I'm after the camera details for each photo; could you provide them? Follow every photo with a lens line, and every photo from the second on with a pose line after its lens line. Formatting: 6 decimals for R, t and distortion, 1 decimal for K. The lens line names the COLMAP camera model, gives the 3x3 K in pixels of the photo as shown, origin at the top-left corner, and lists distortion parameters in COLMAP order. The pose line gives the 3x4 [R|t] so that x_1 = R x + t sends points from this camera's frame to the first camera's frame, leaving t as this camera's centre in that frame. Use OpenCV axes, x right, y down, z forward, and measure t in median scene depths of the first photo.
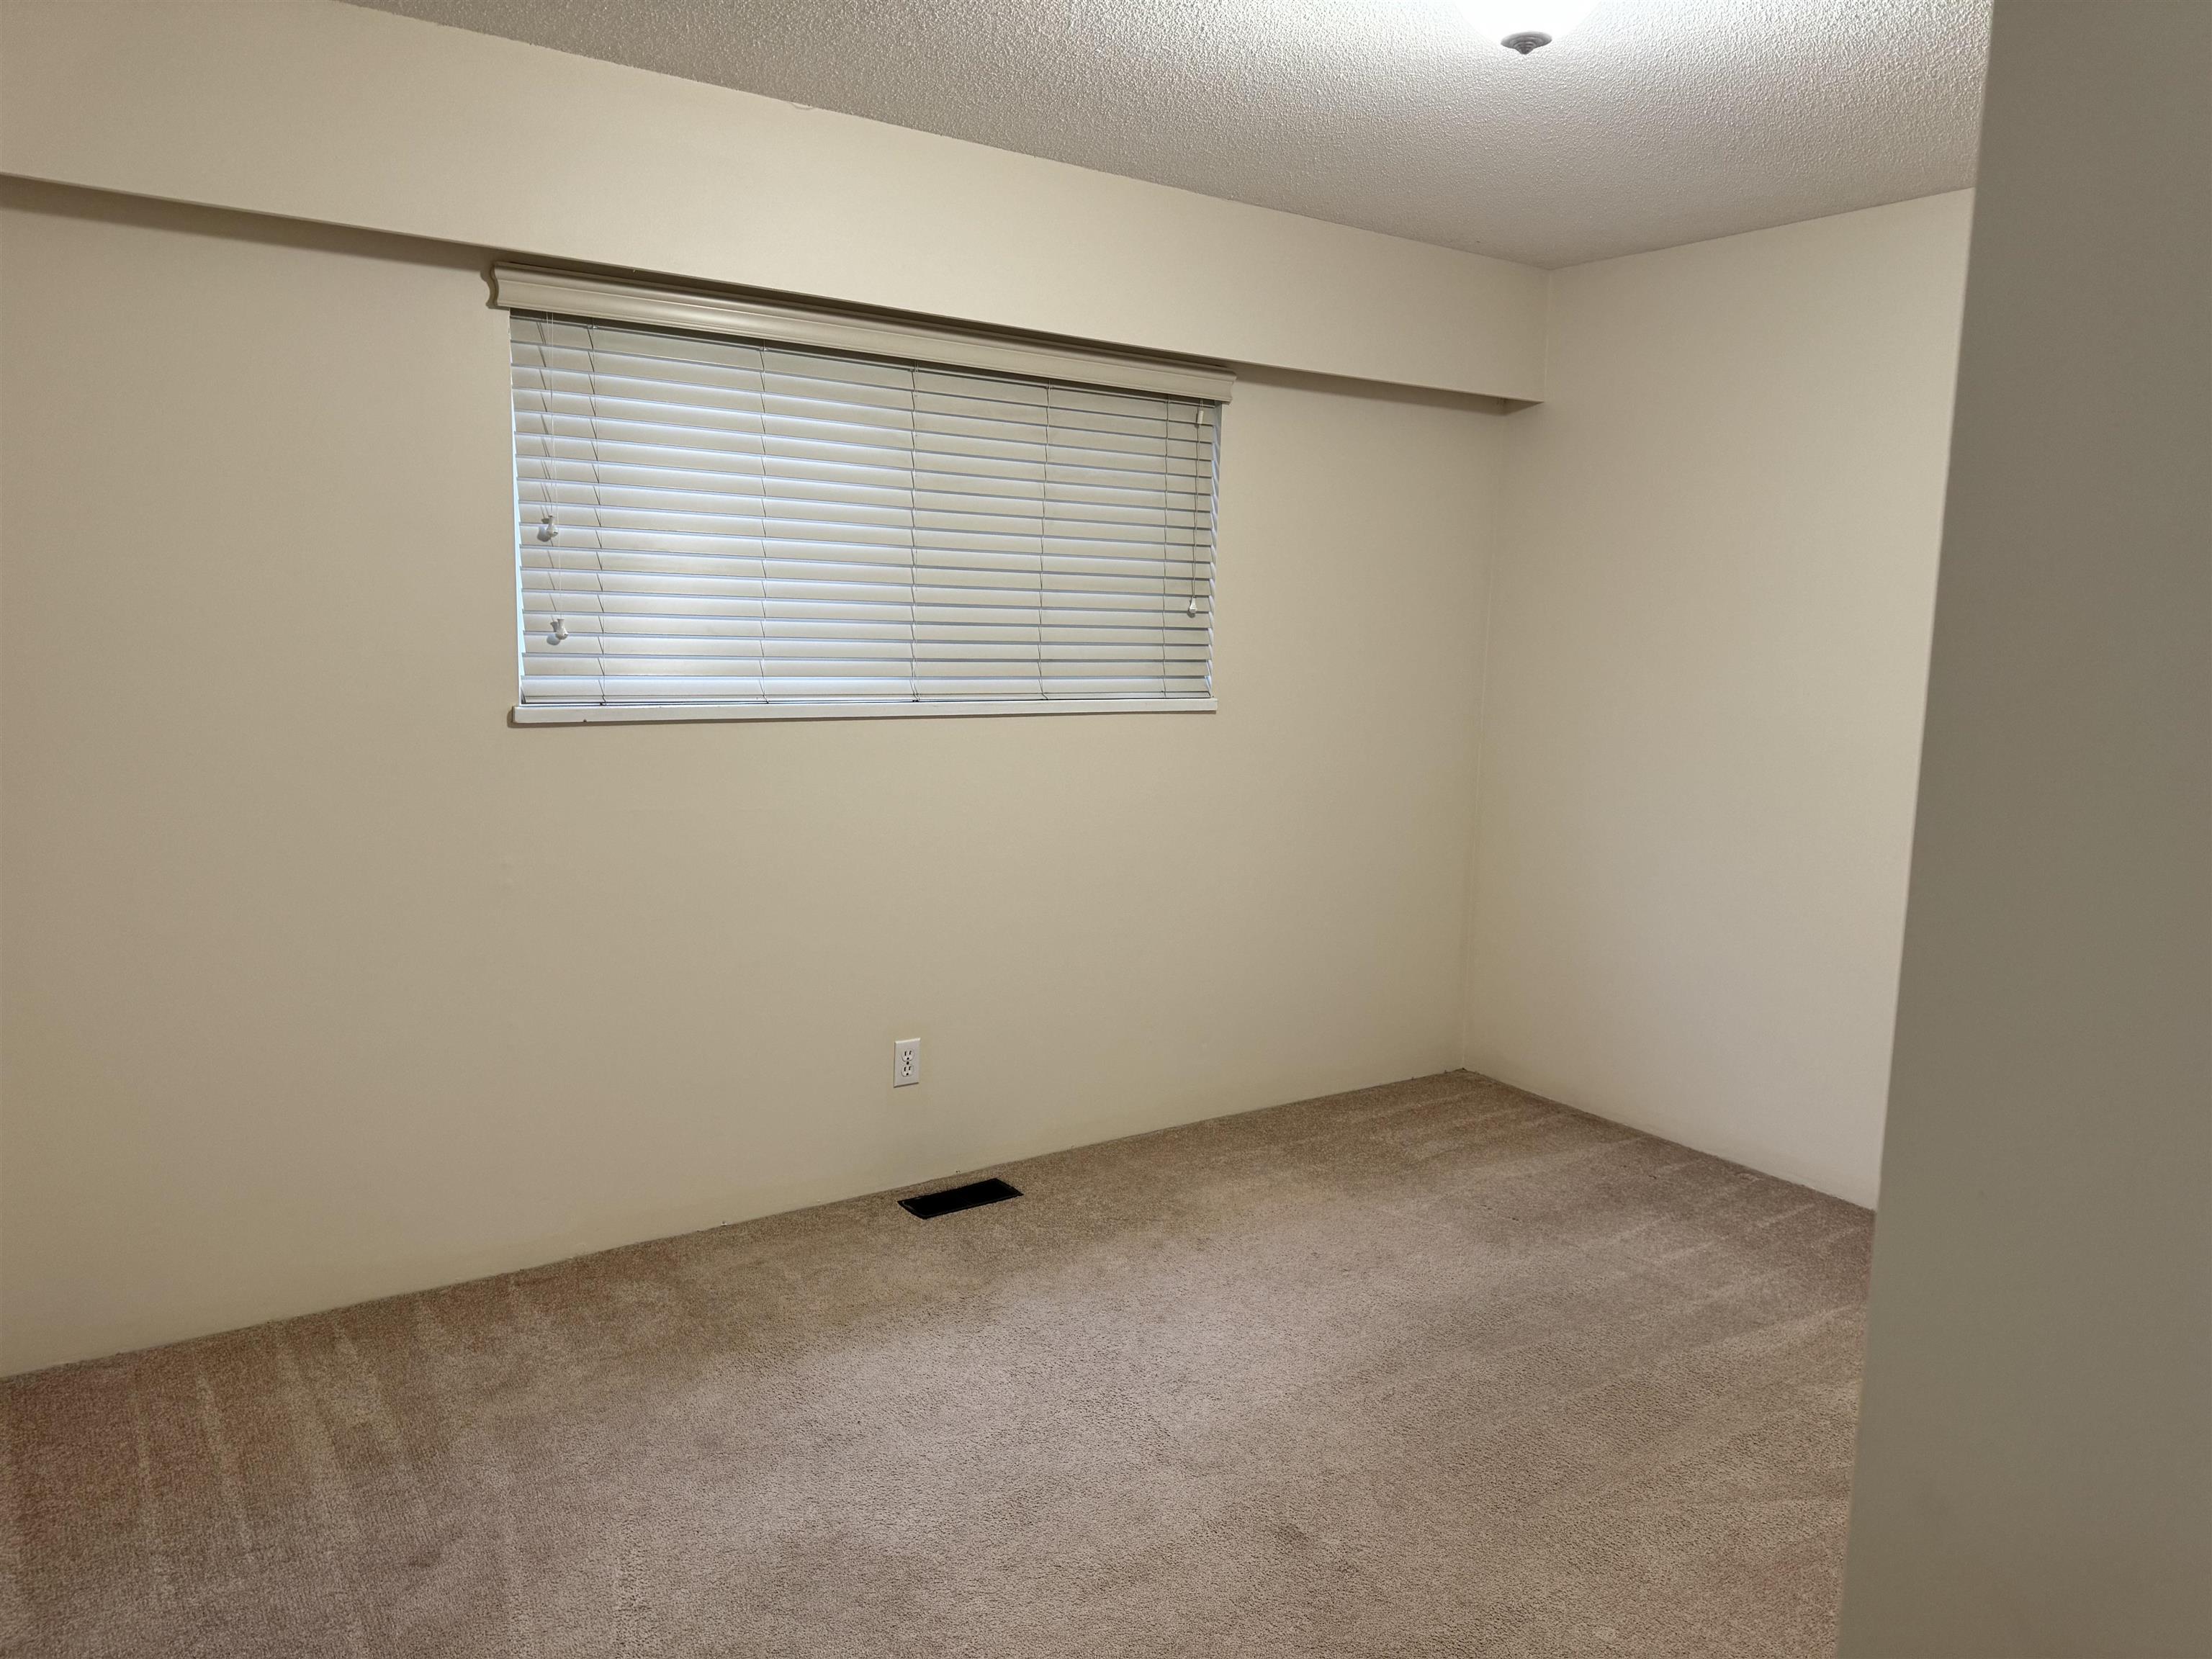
lens RADIAL K [[1530.6, 0, 1109.9], [0, 1530.6, 834.4], [0, 0, 1]] dist [0.108786, -0.143548]
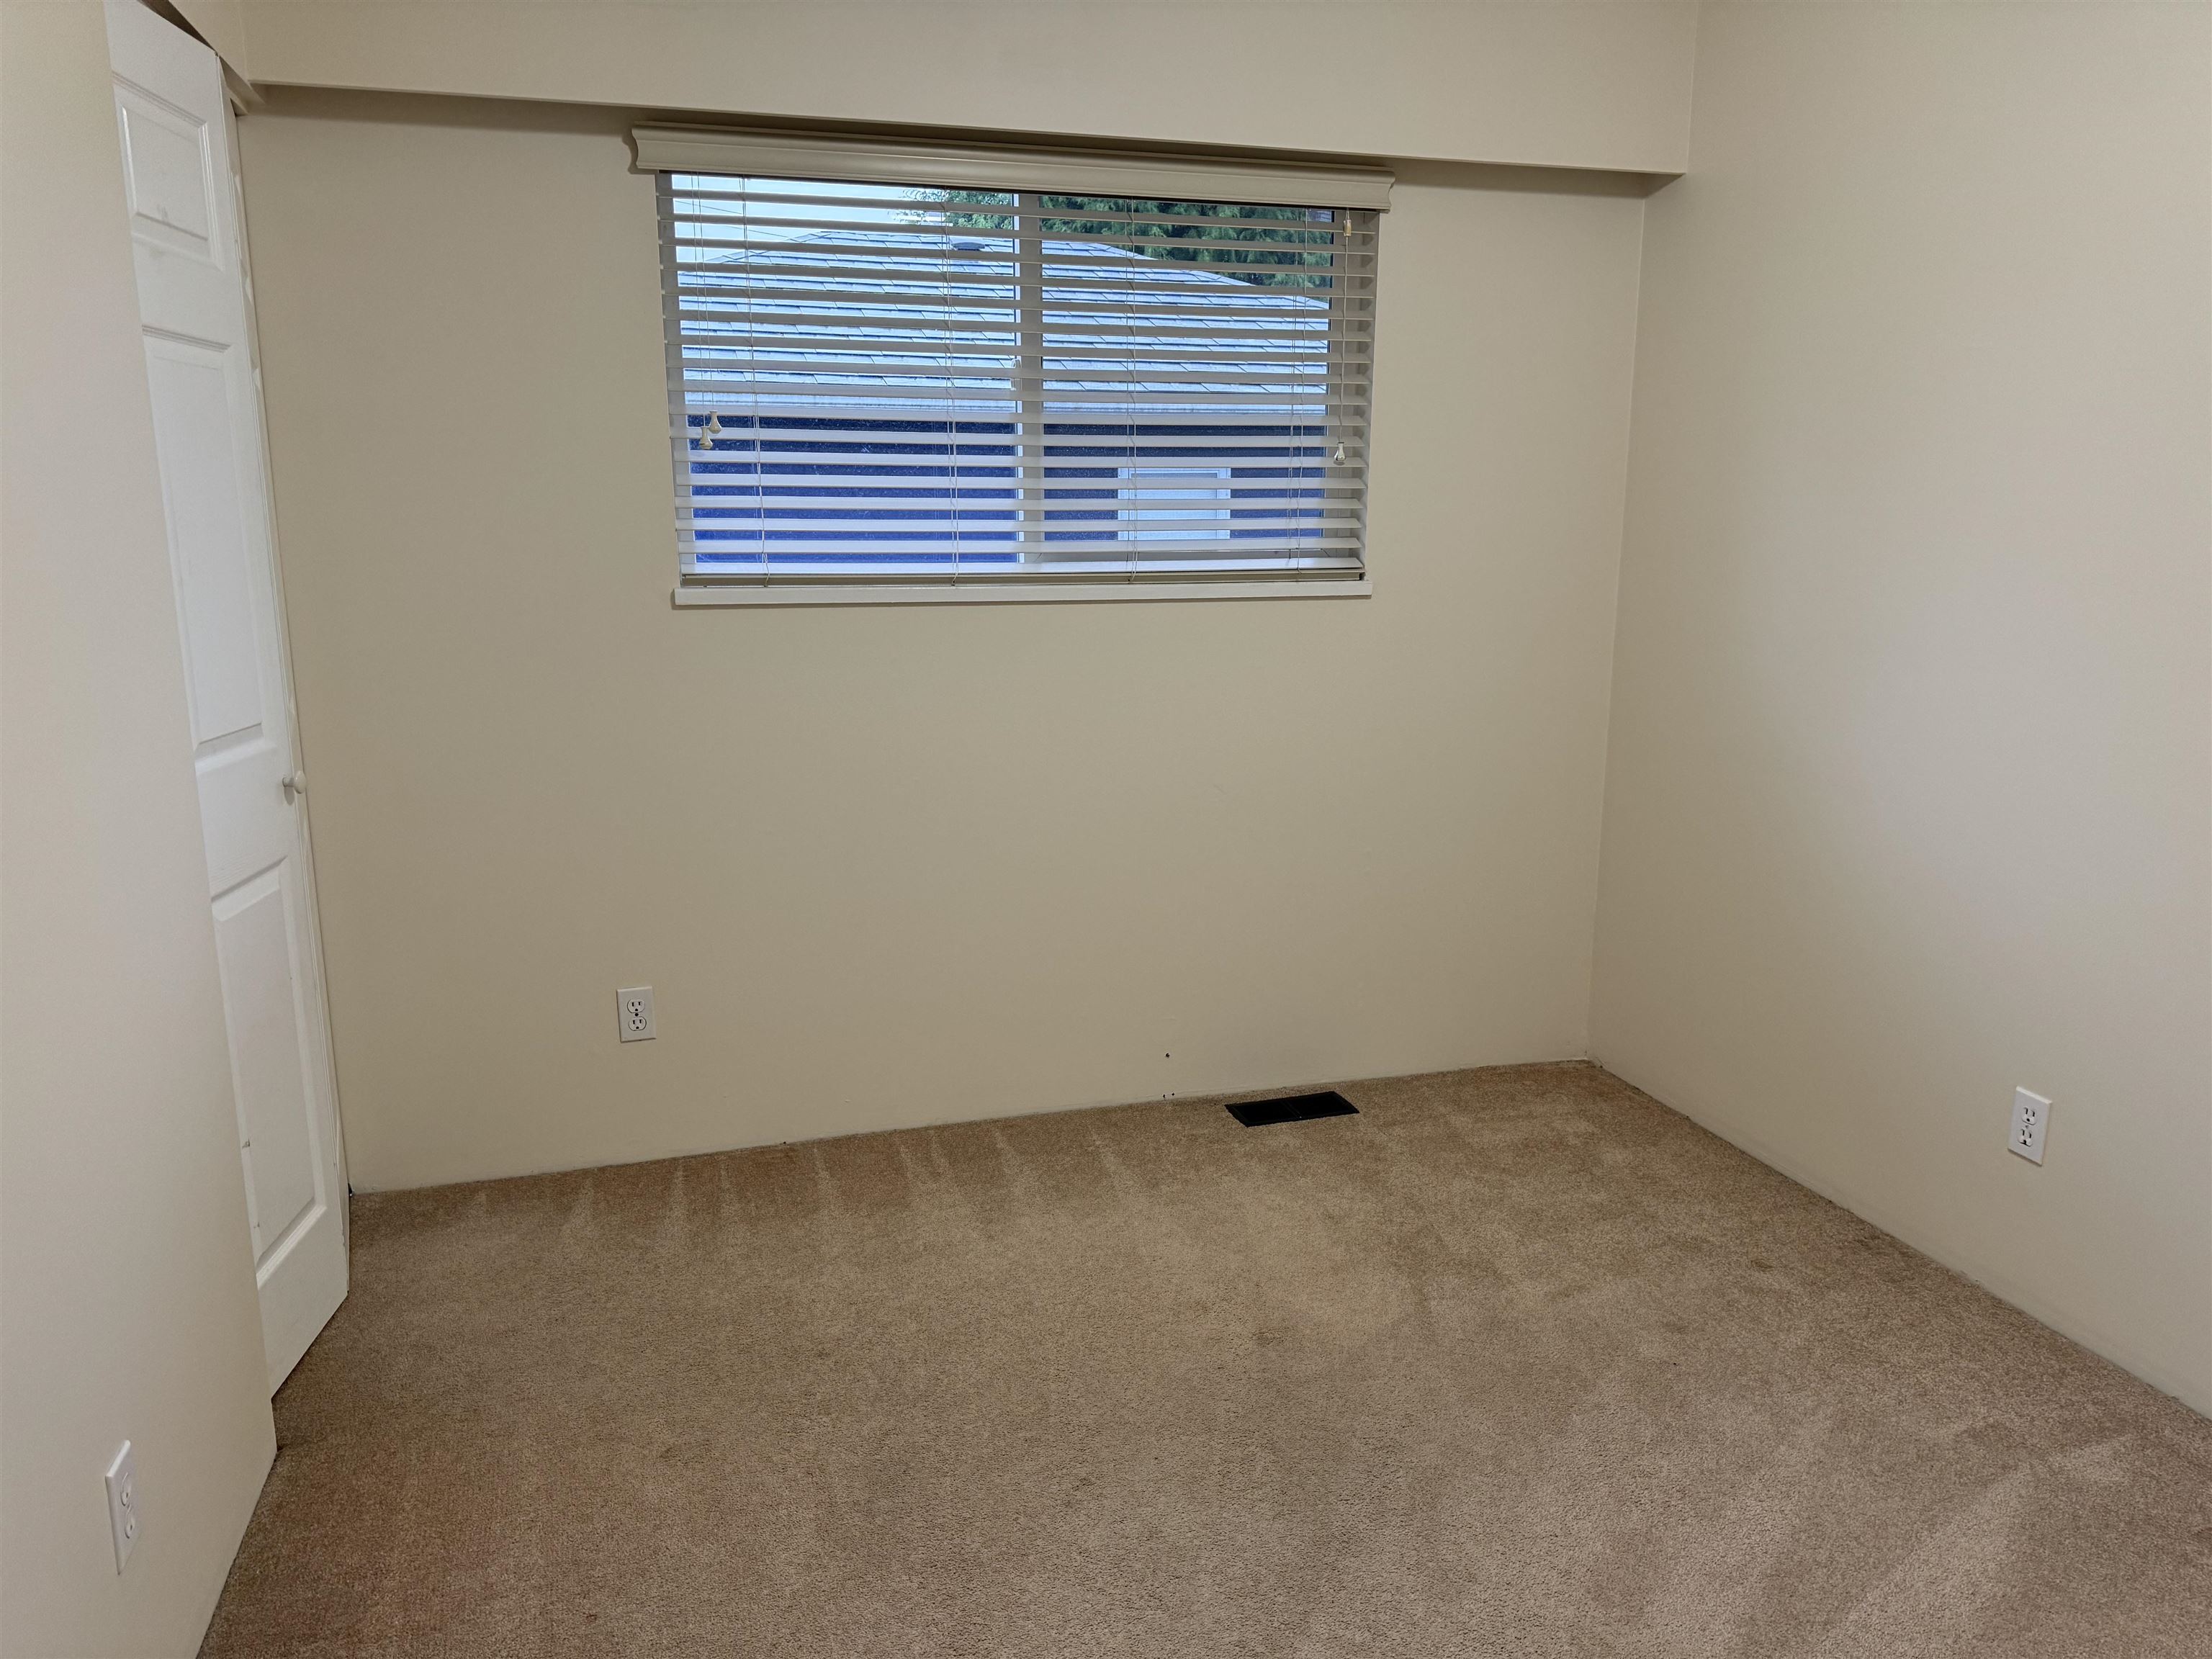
lens RADIAL K [[1554.5, 0, 1108.2], [0, 1554.5, 831.8], [0, 0, 1]] dist [0.049128, -0.062330]
pose [[0.942901, 0.055142, -0.328477, 0.223977], [-0.030245, 0.996301, 0.080432, -0.017328], [0.331697, -0.065904, 0.941081, 0.156248]]
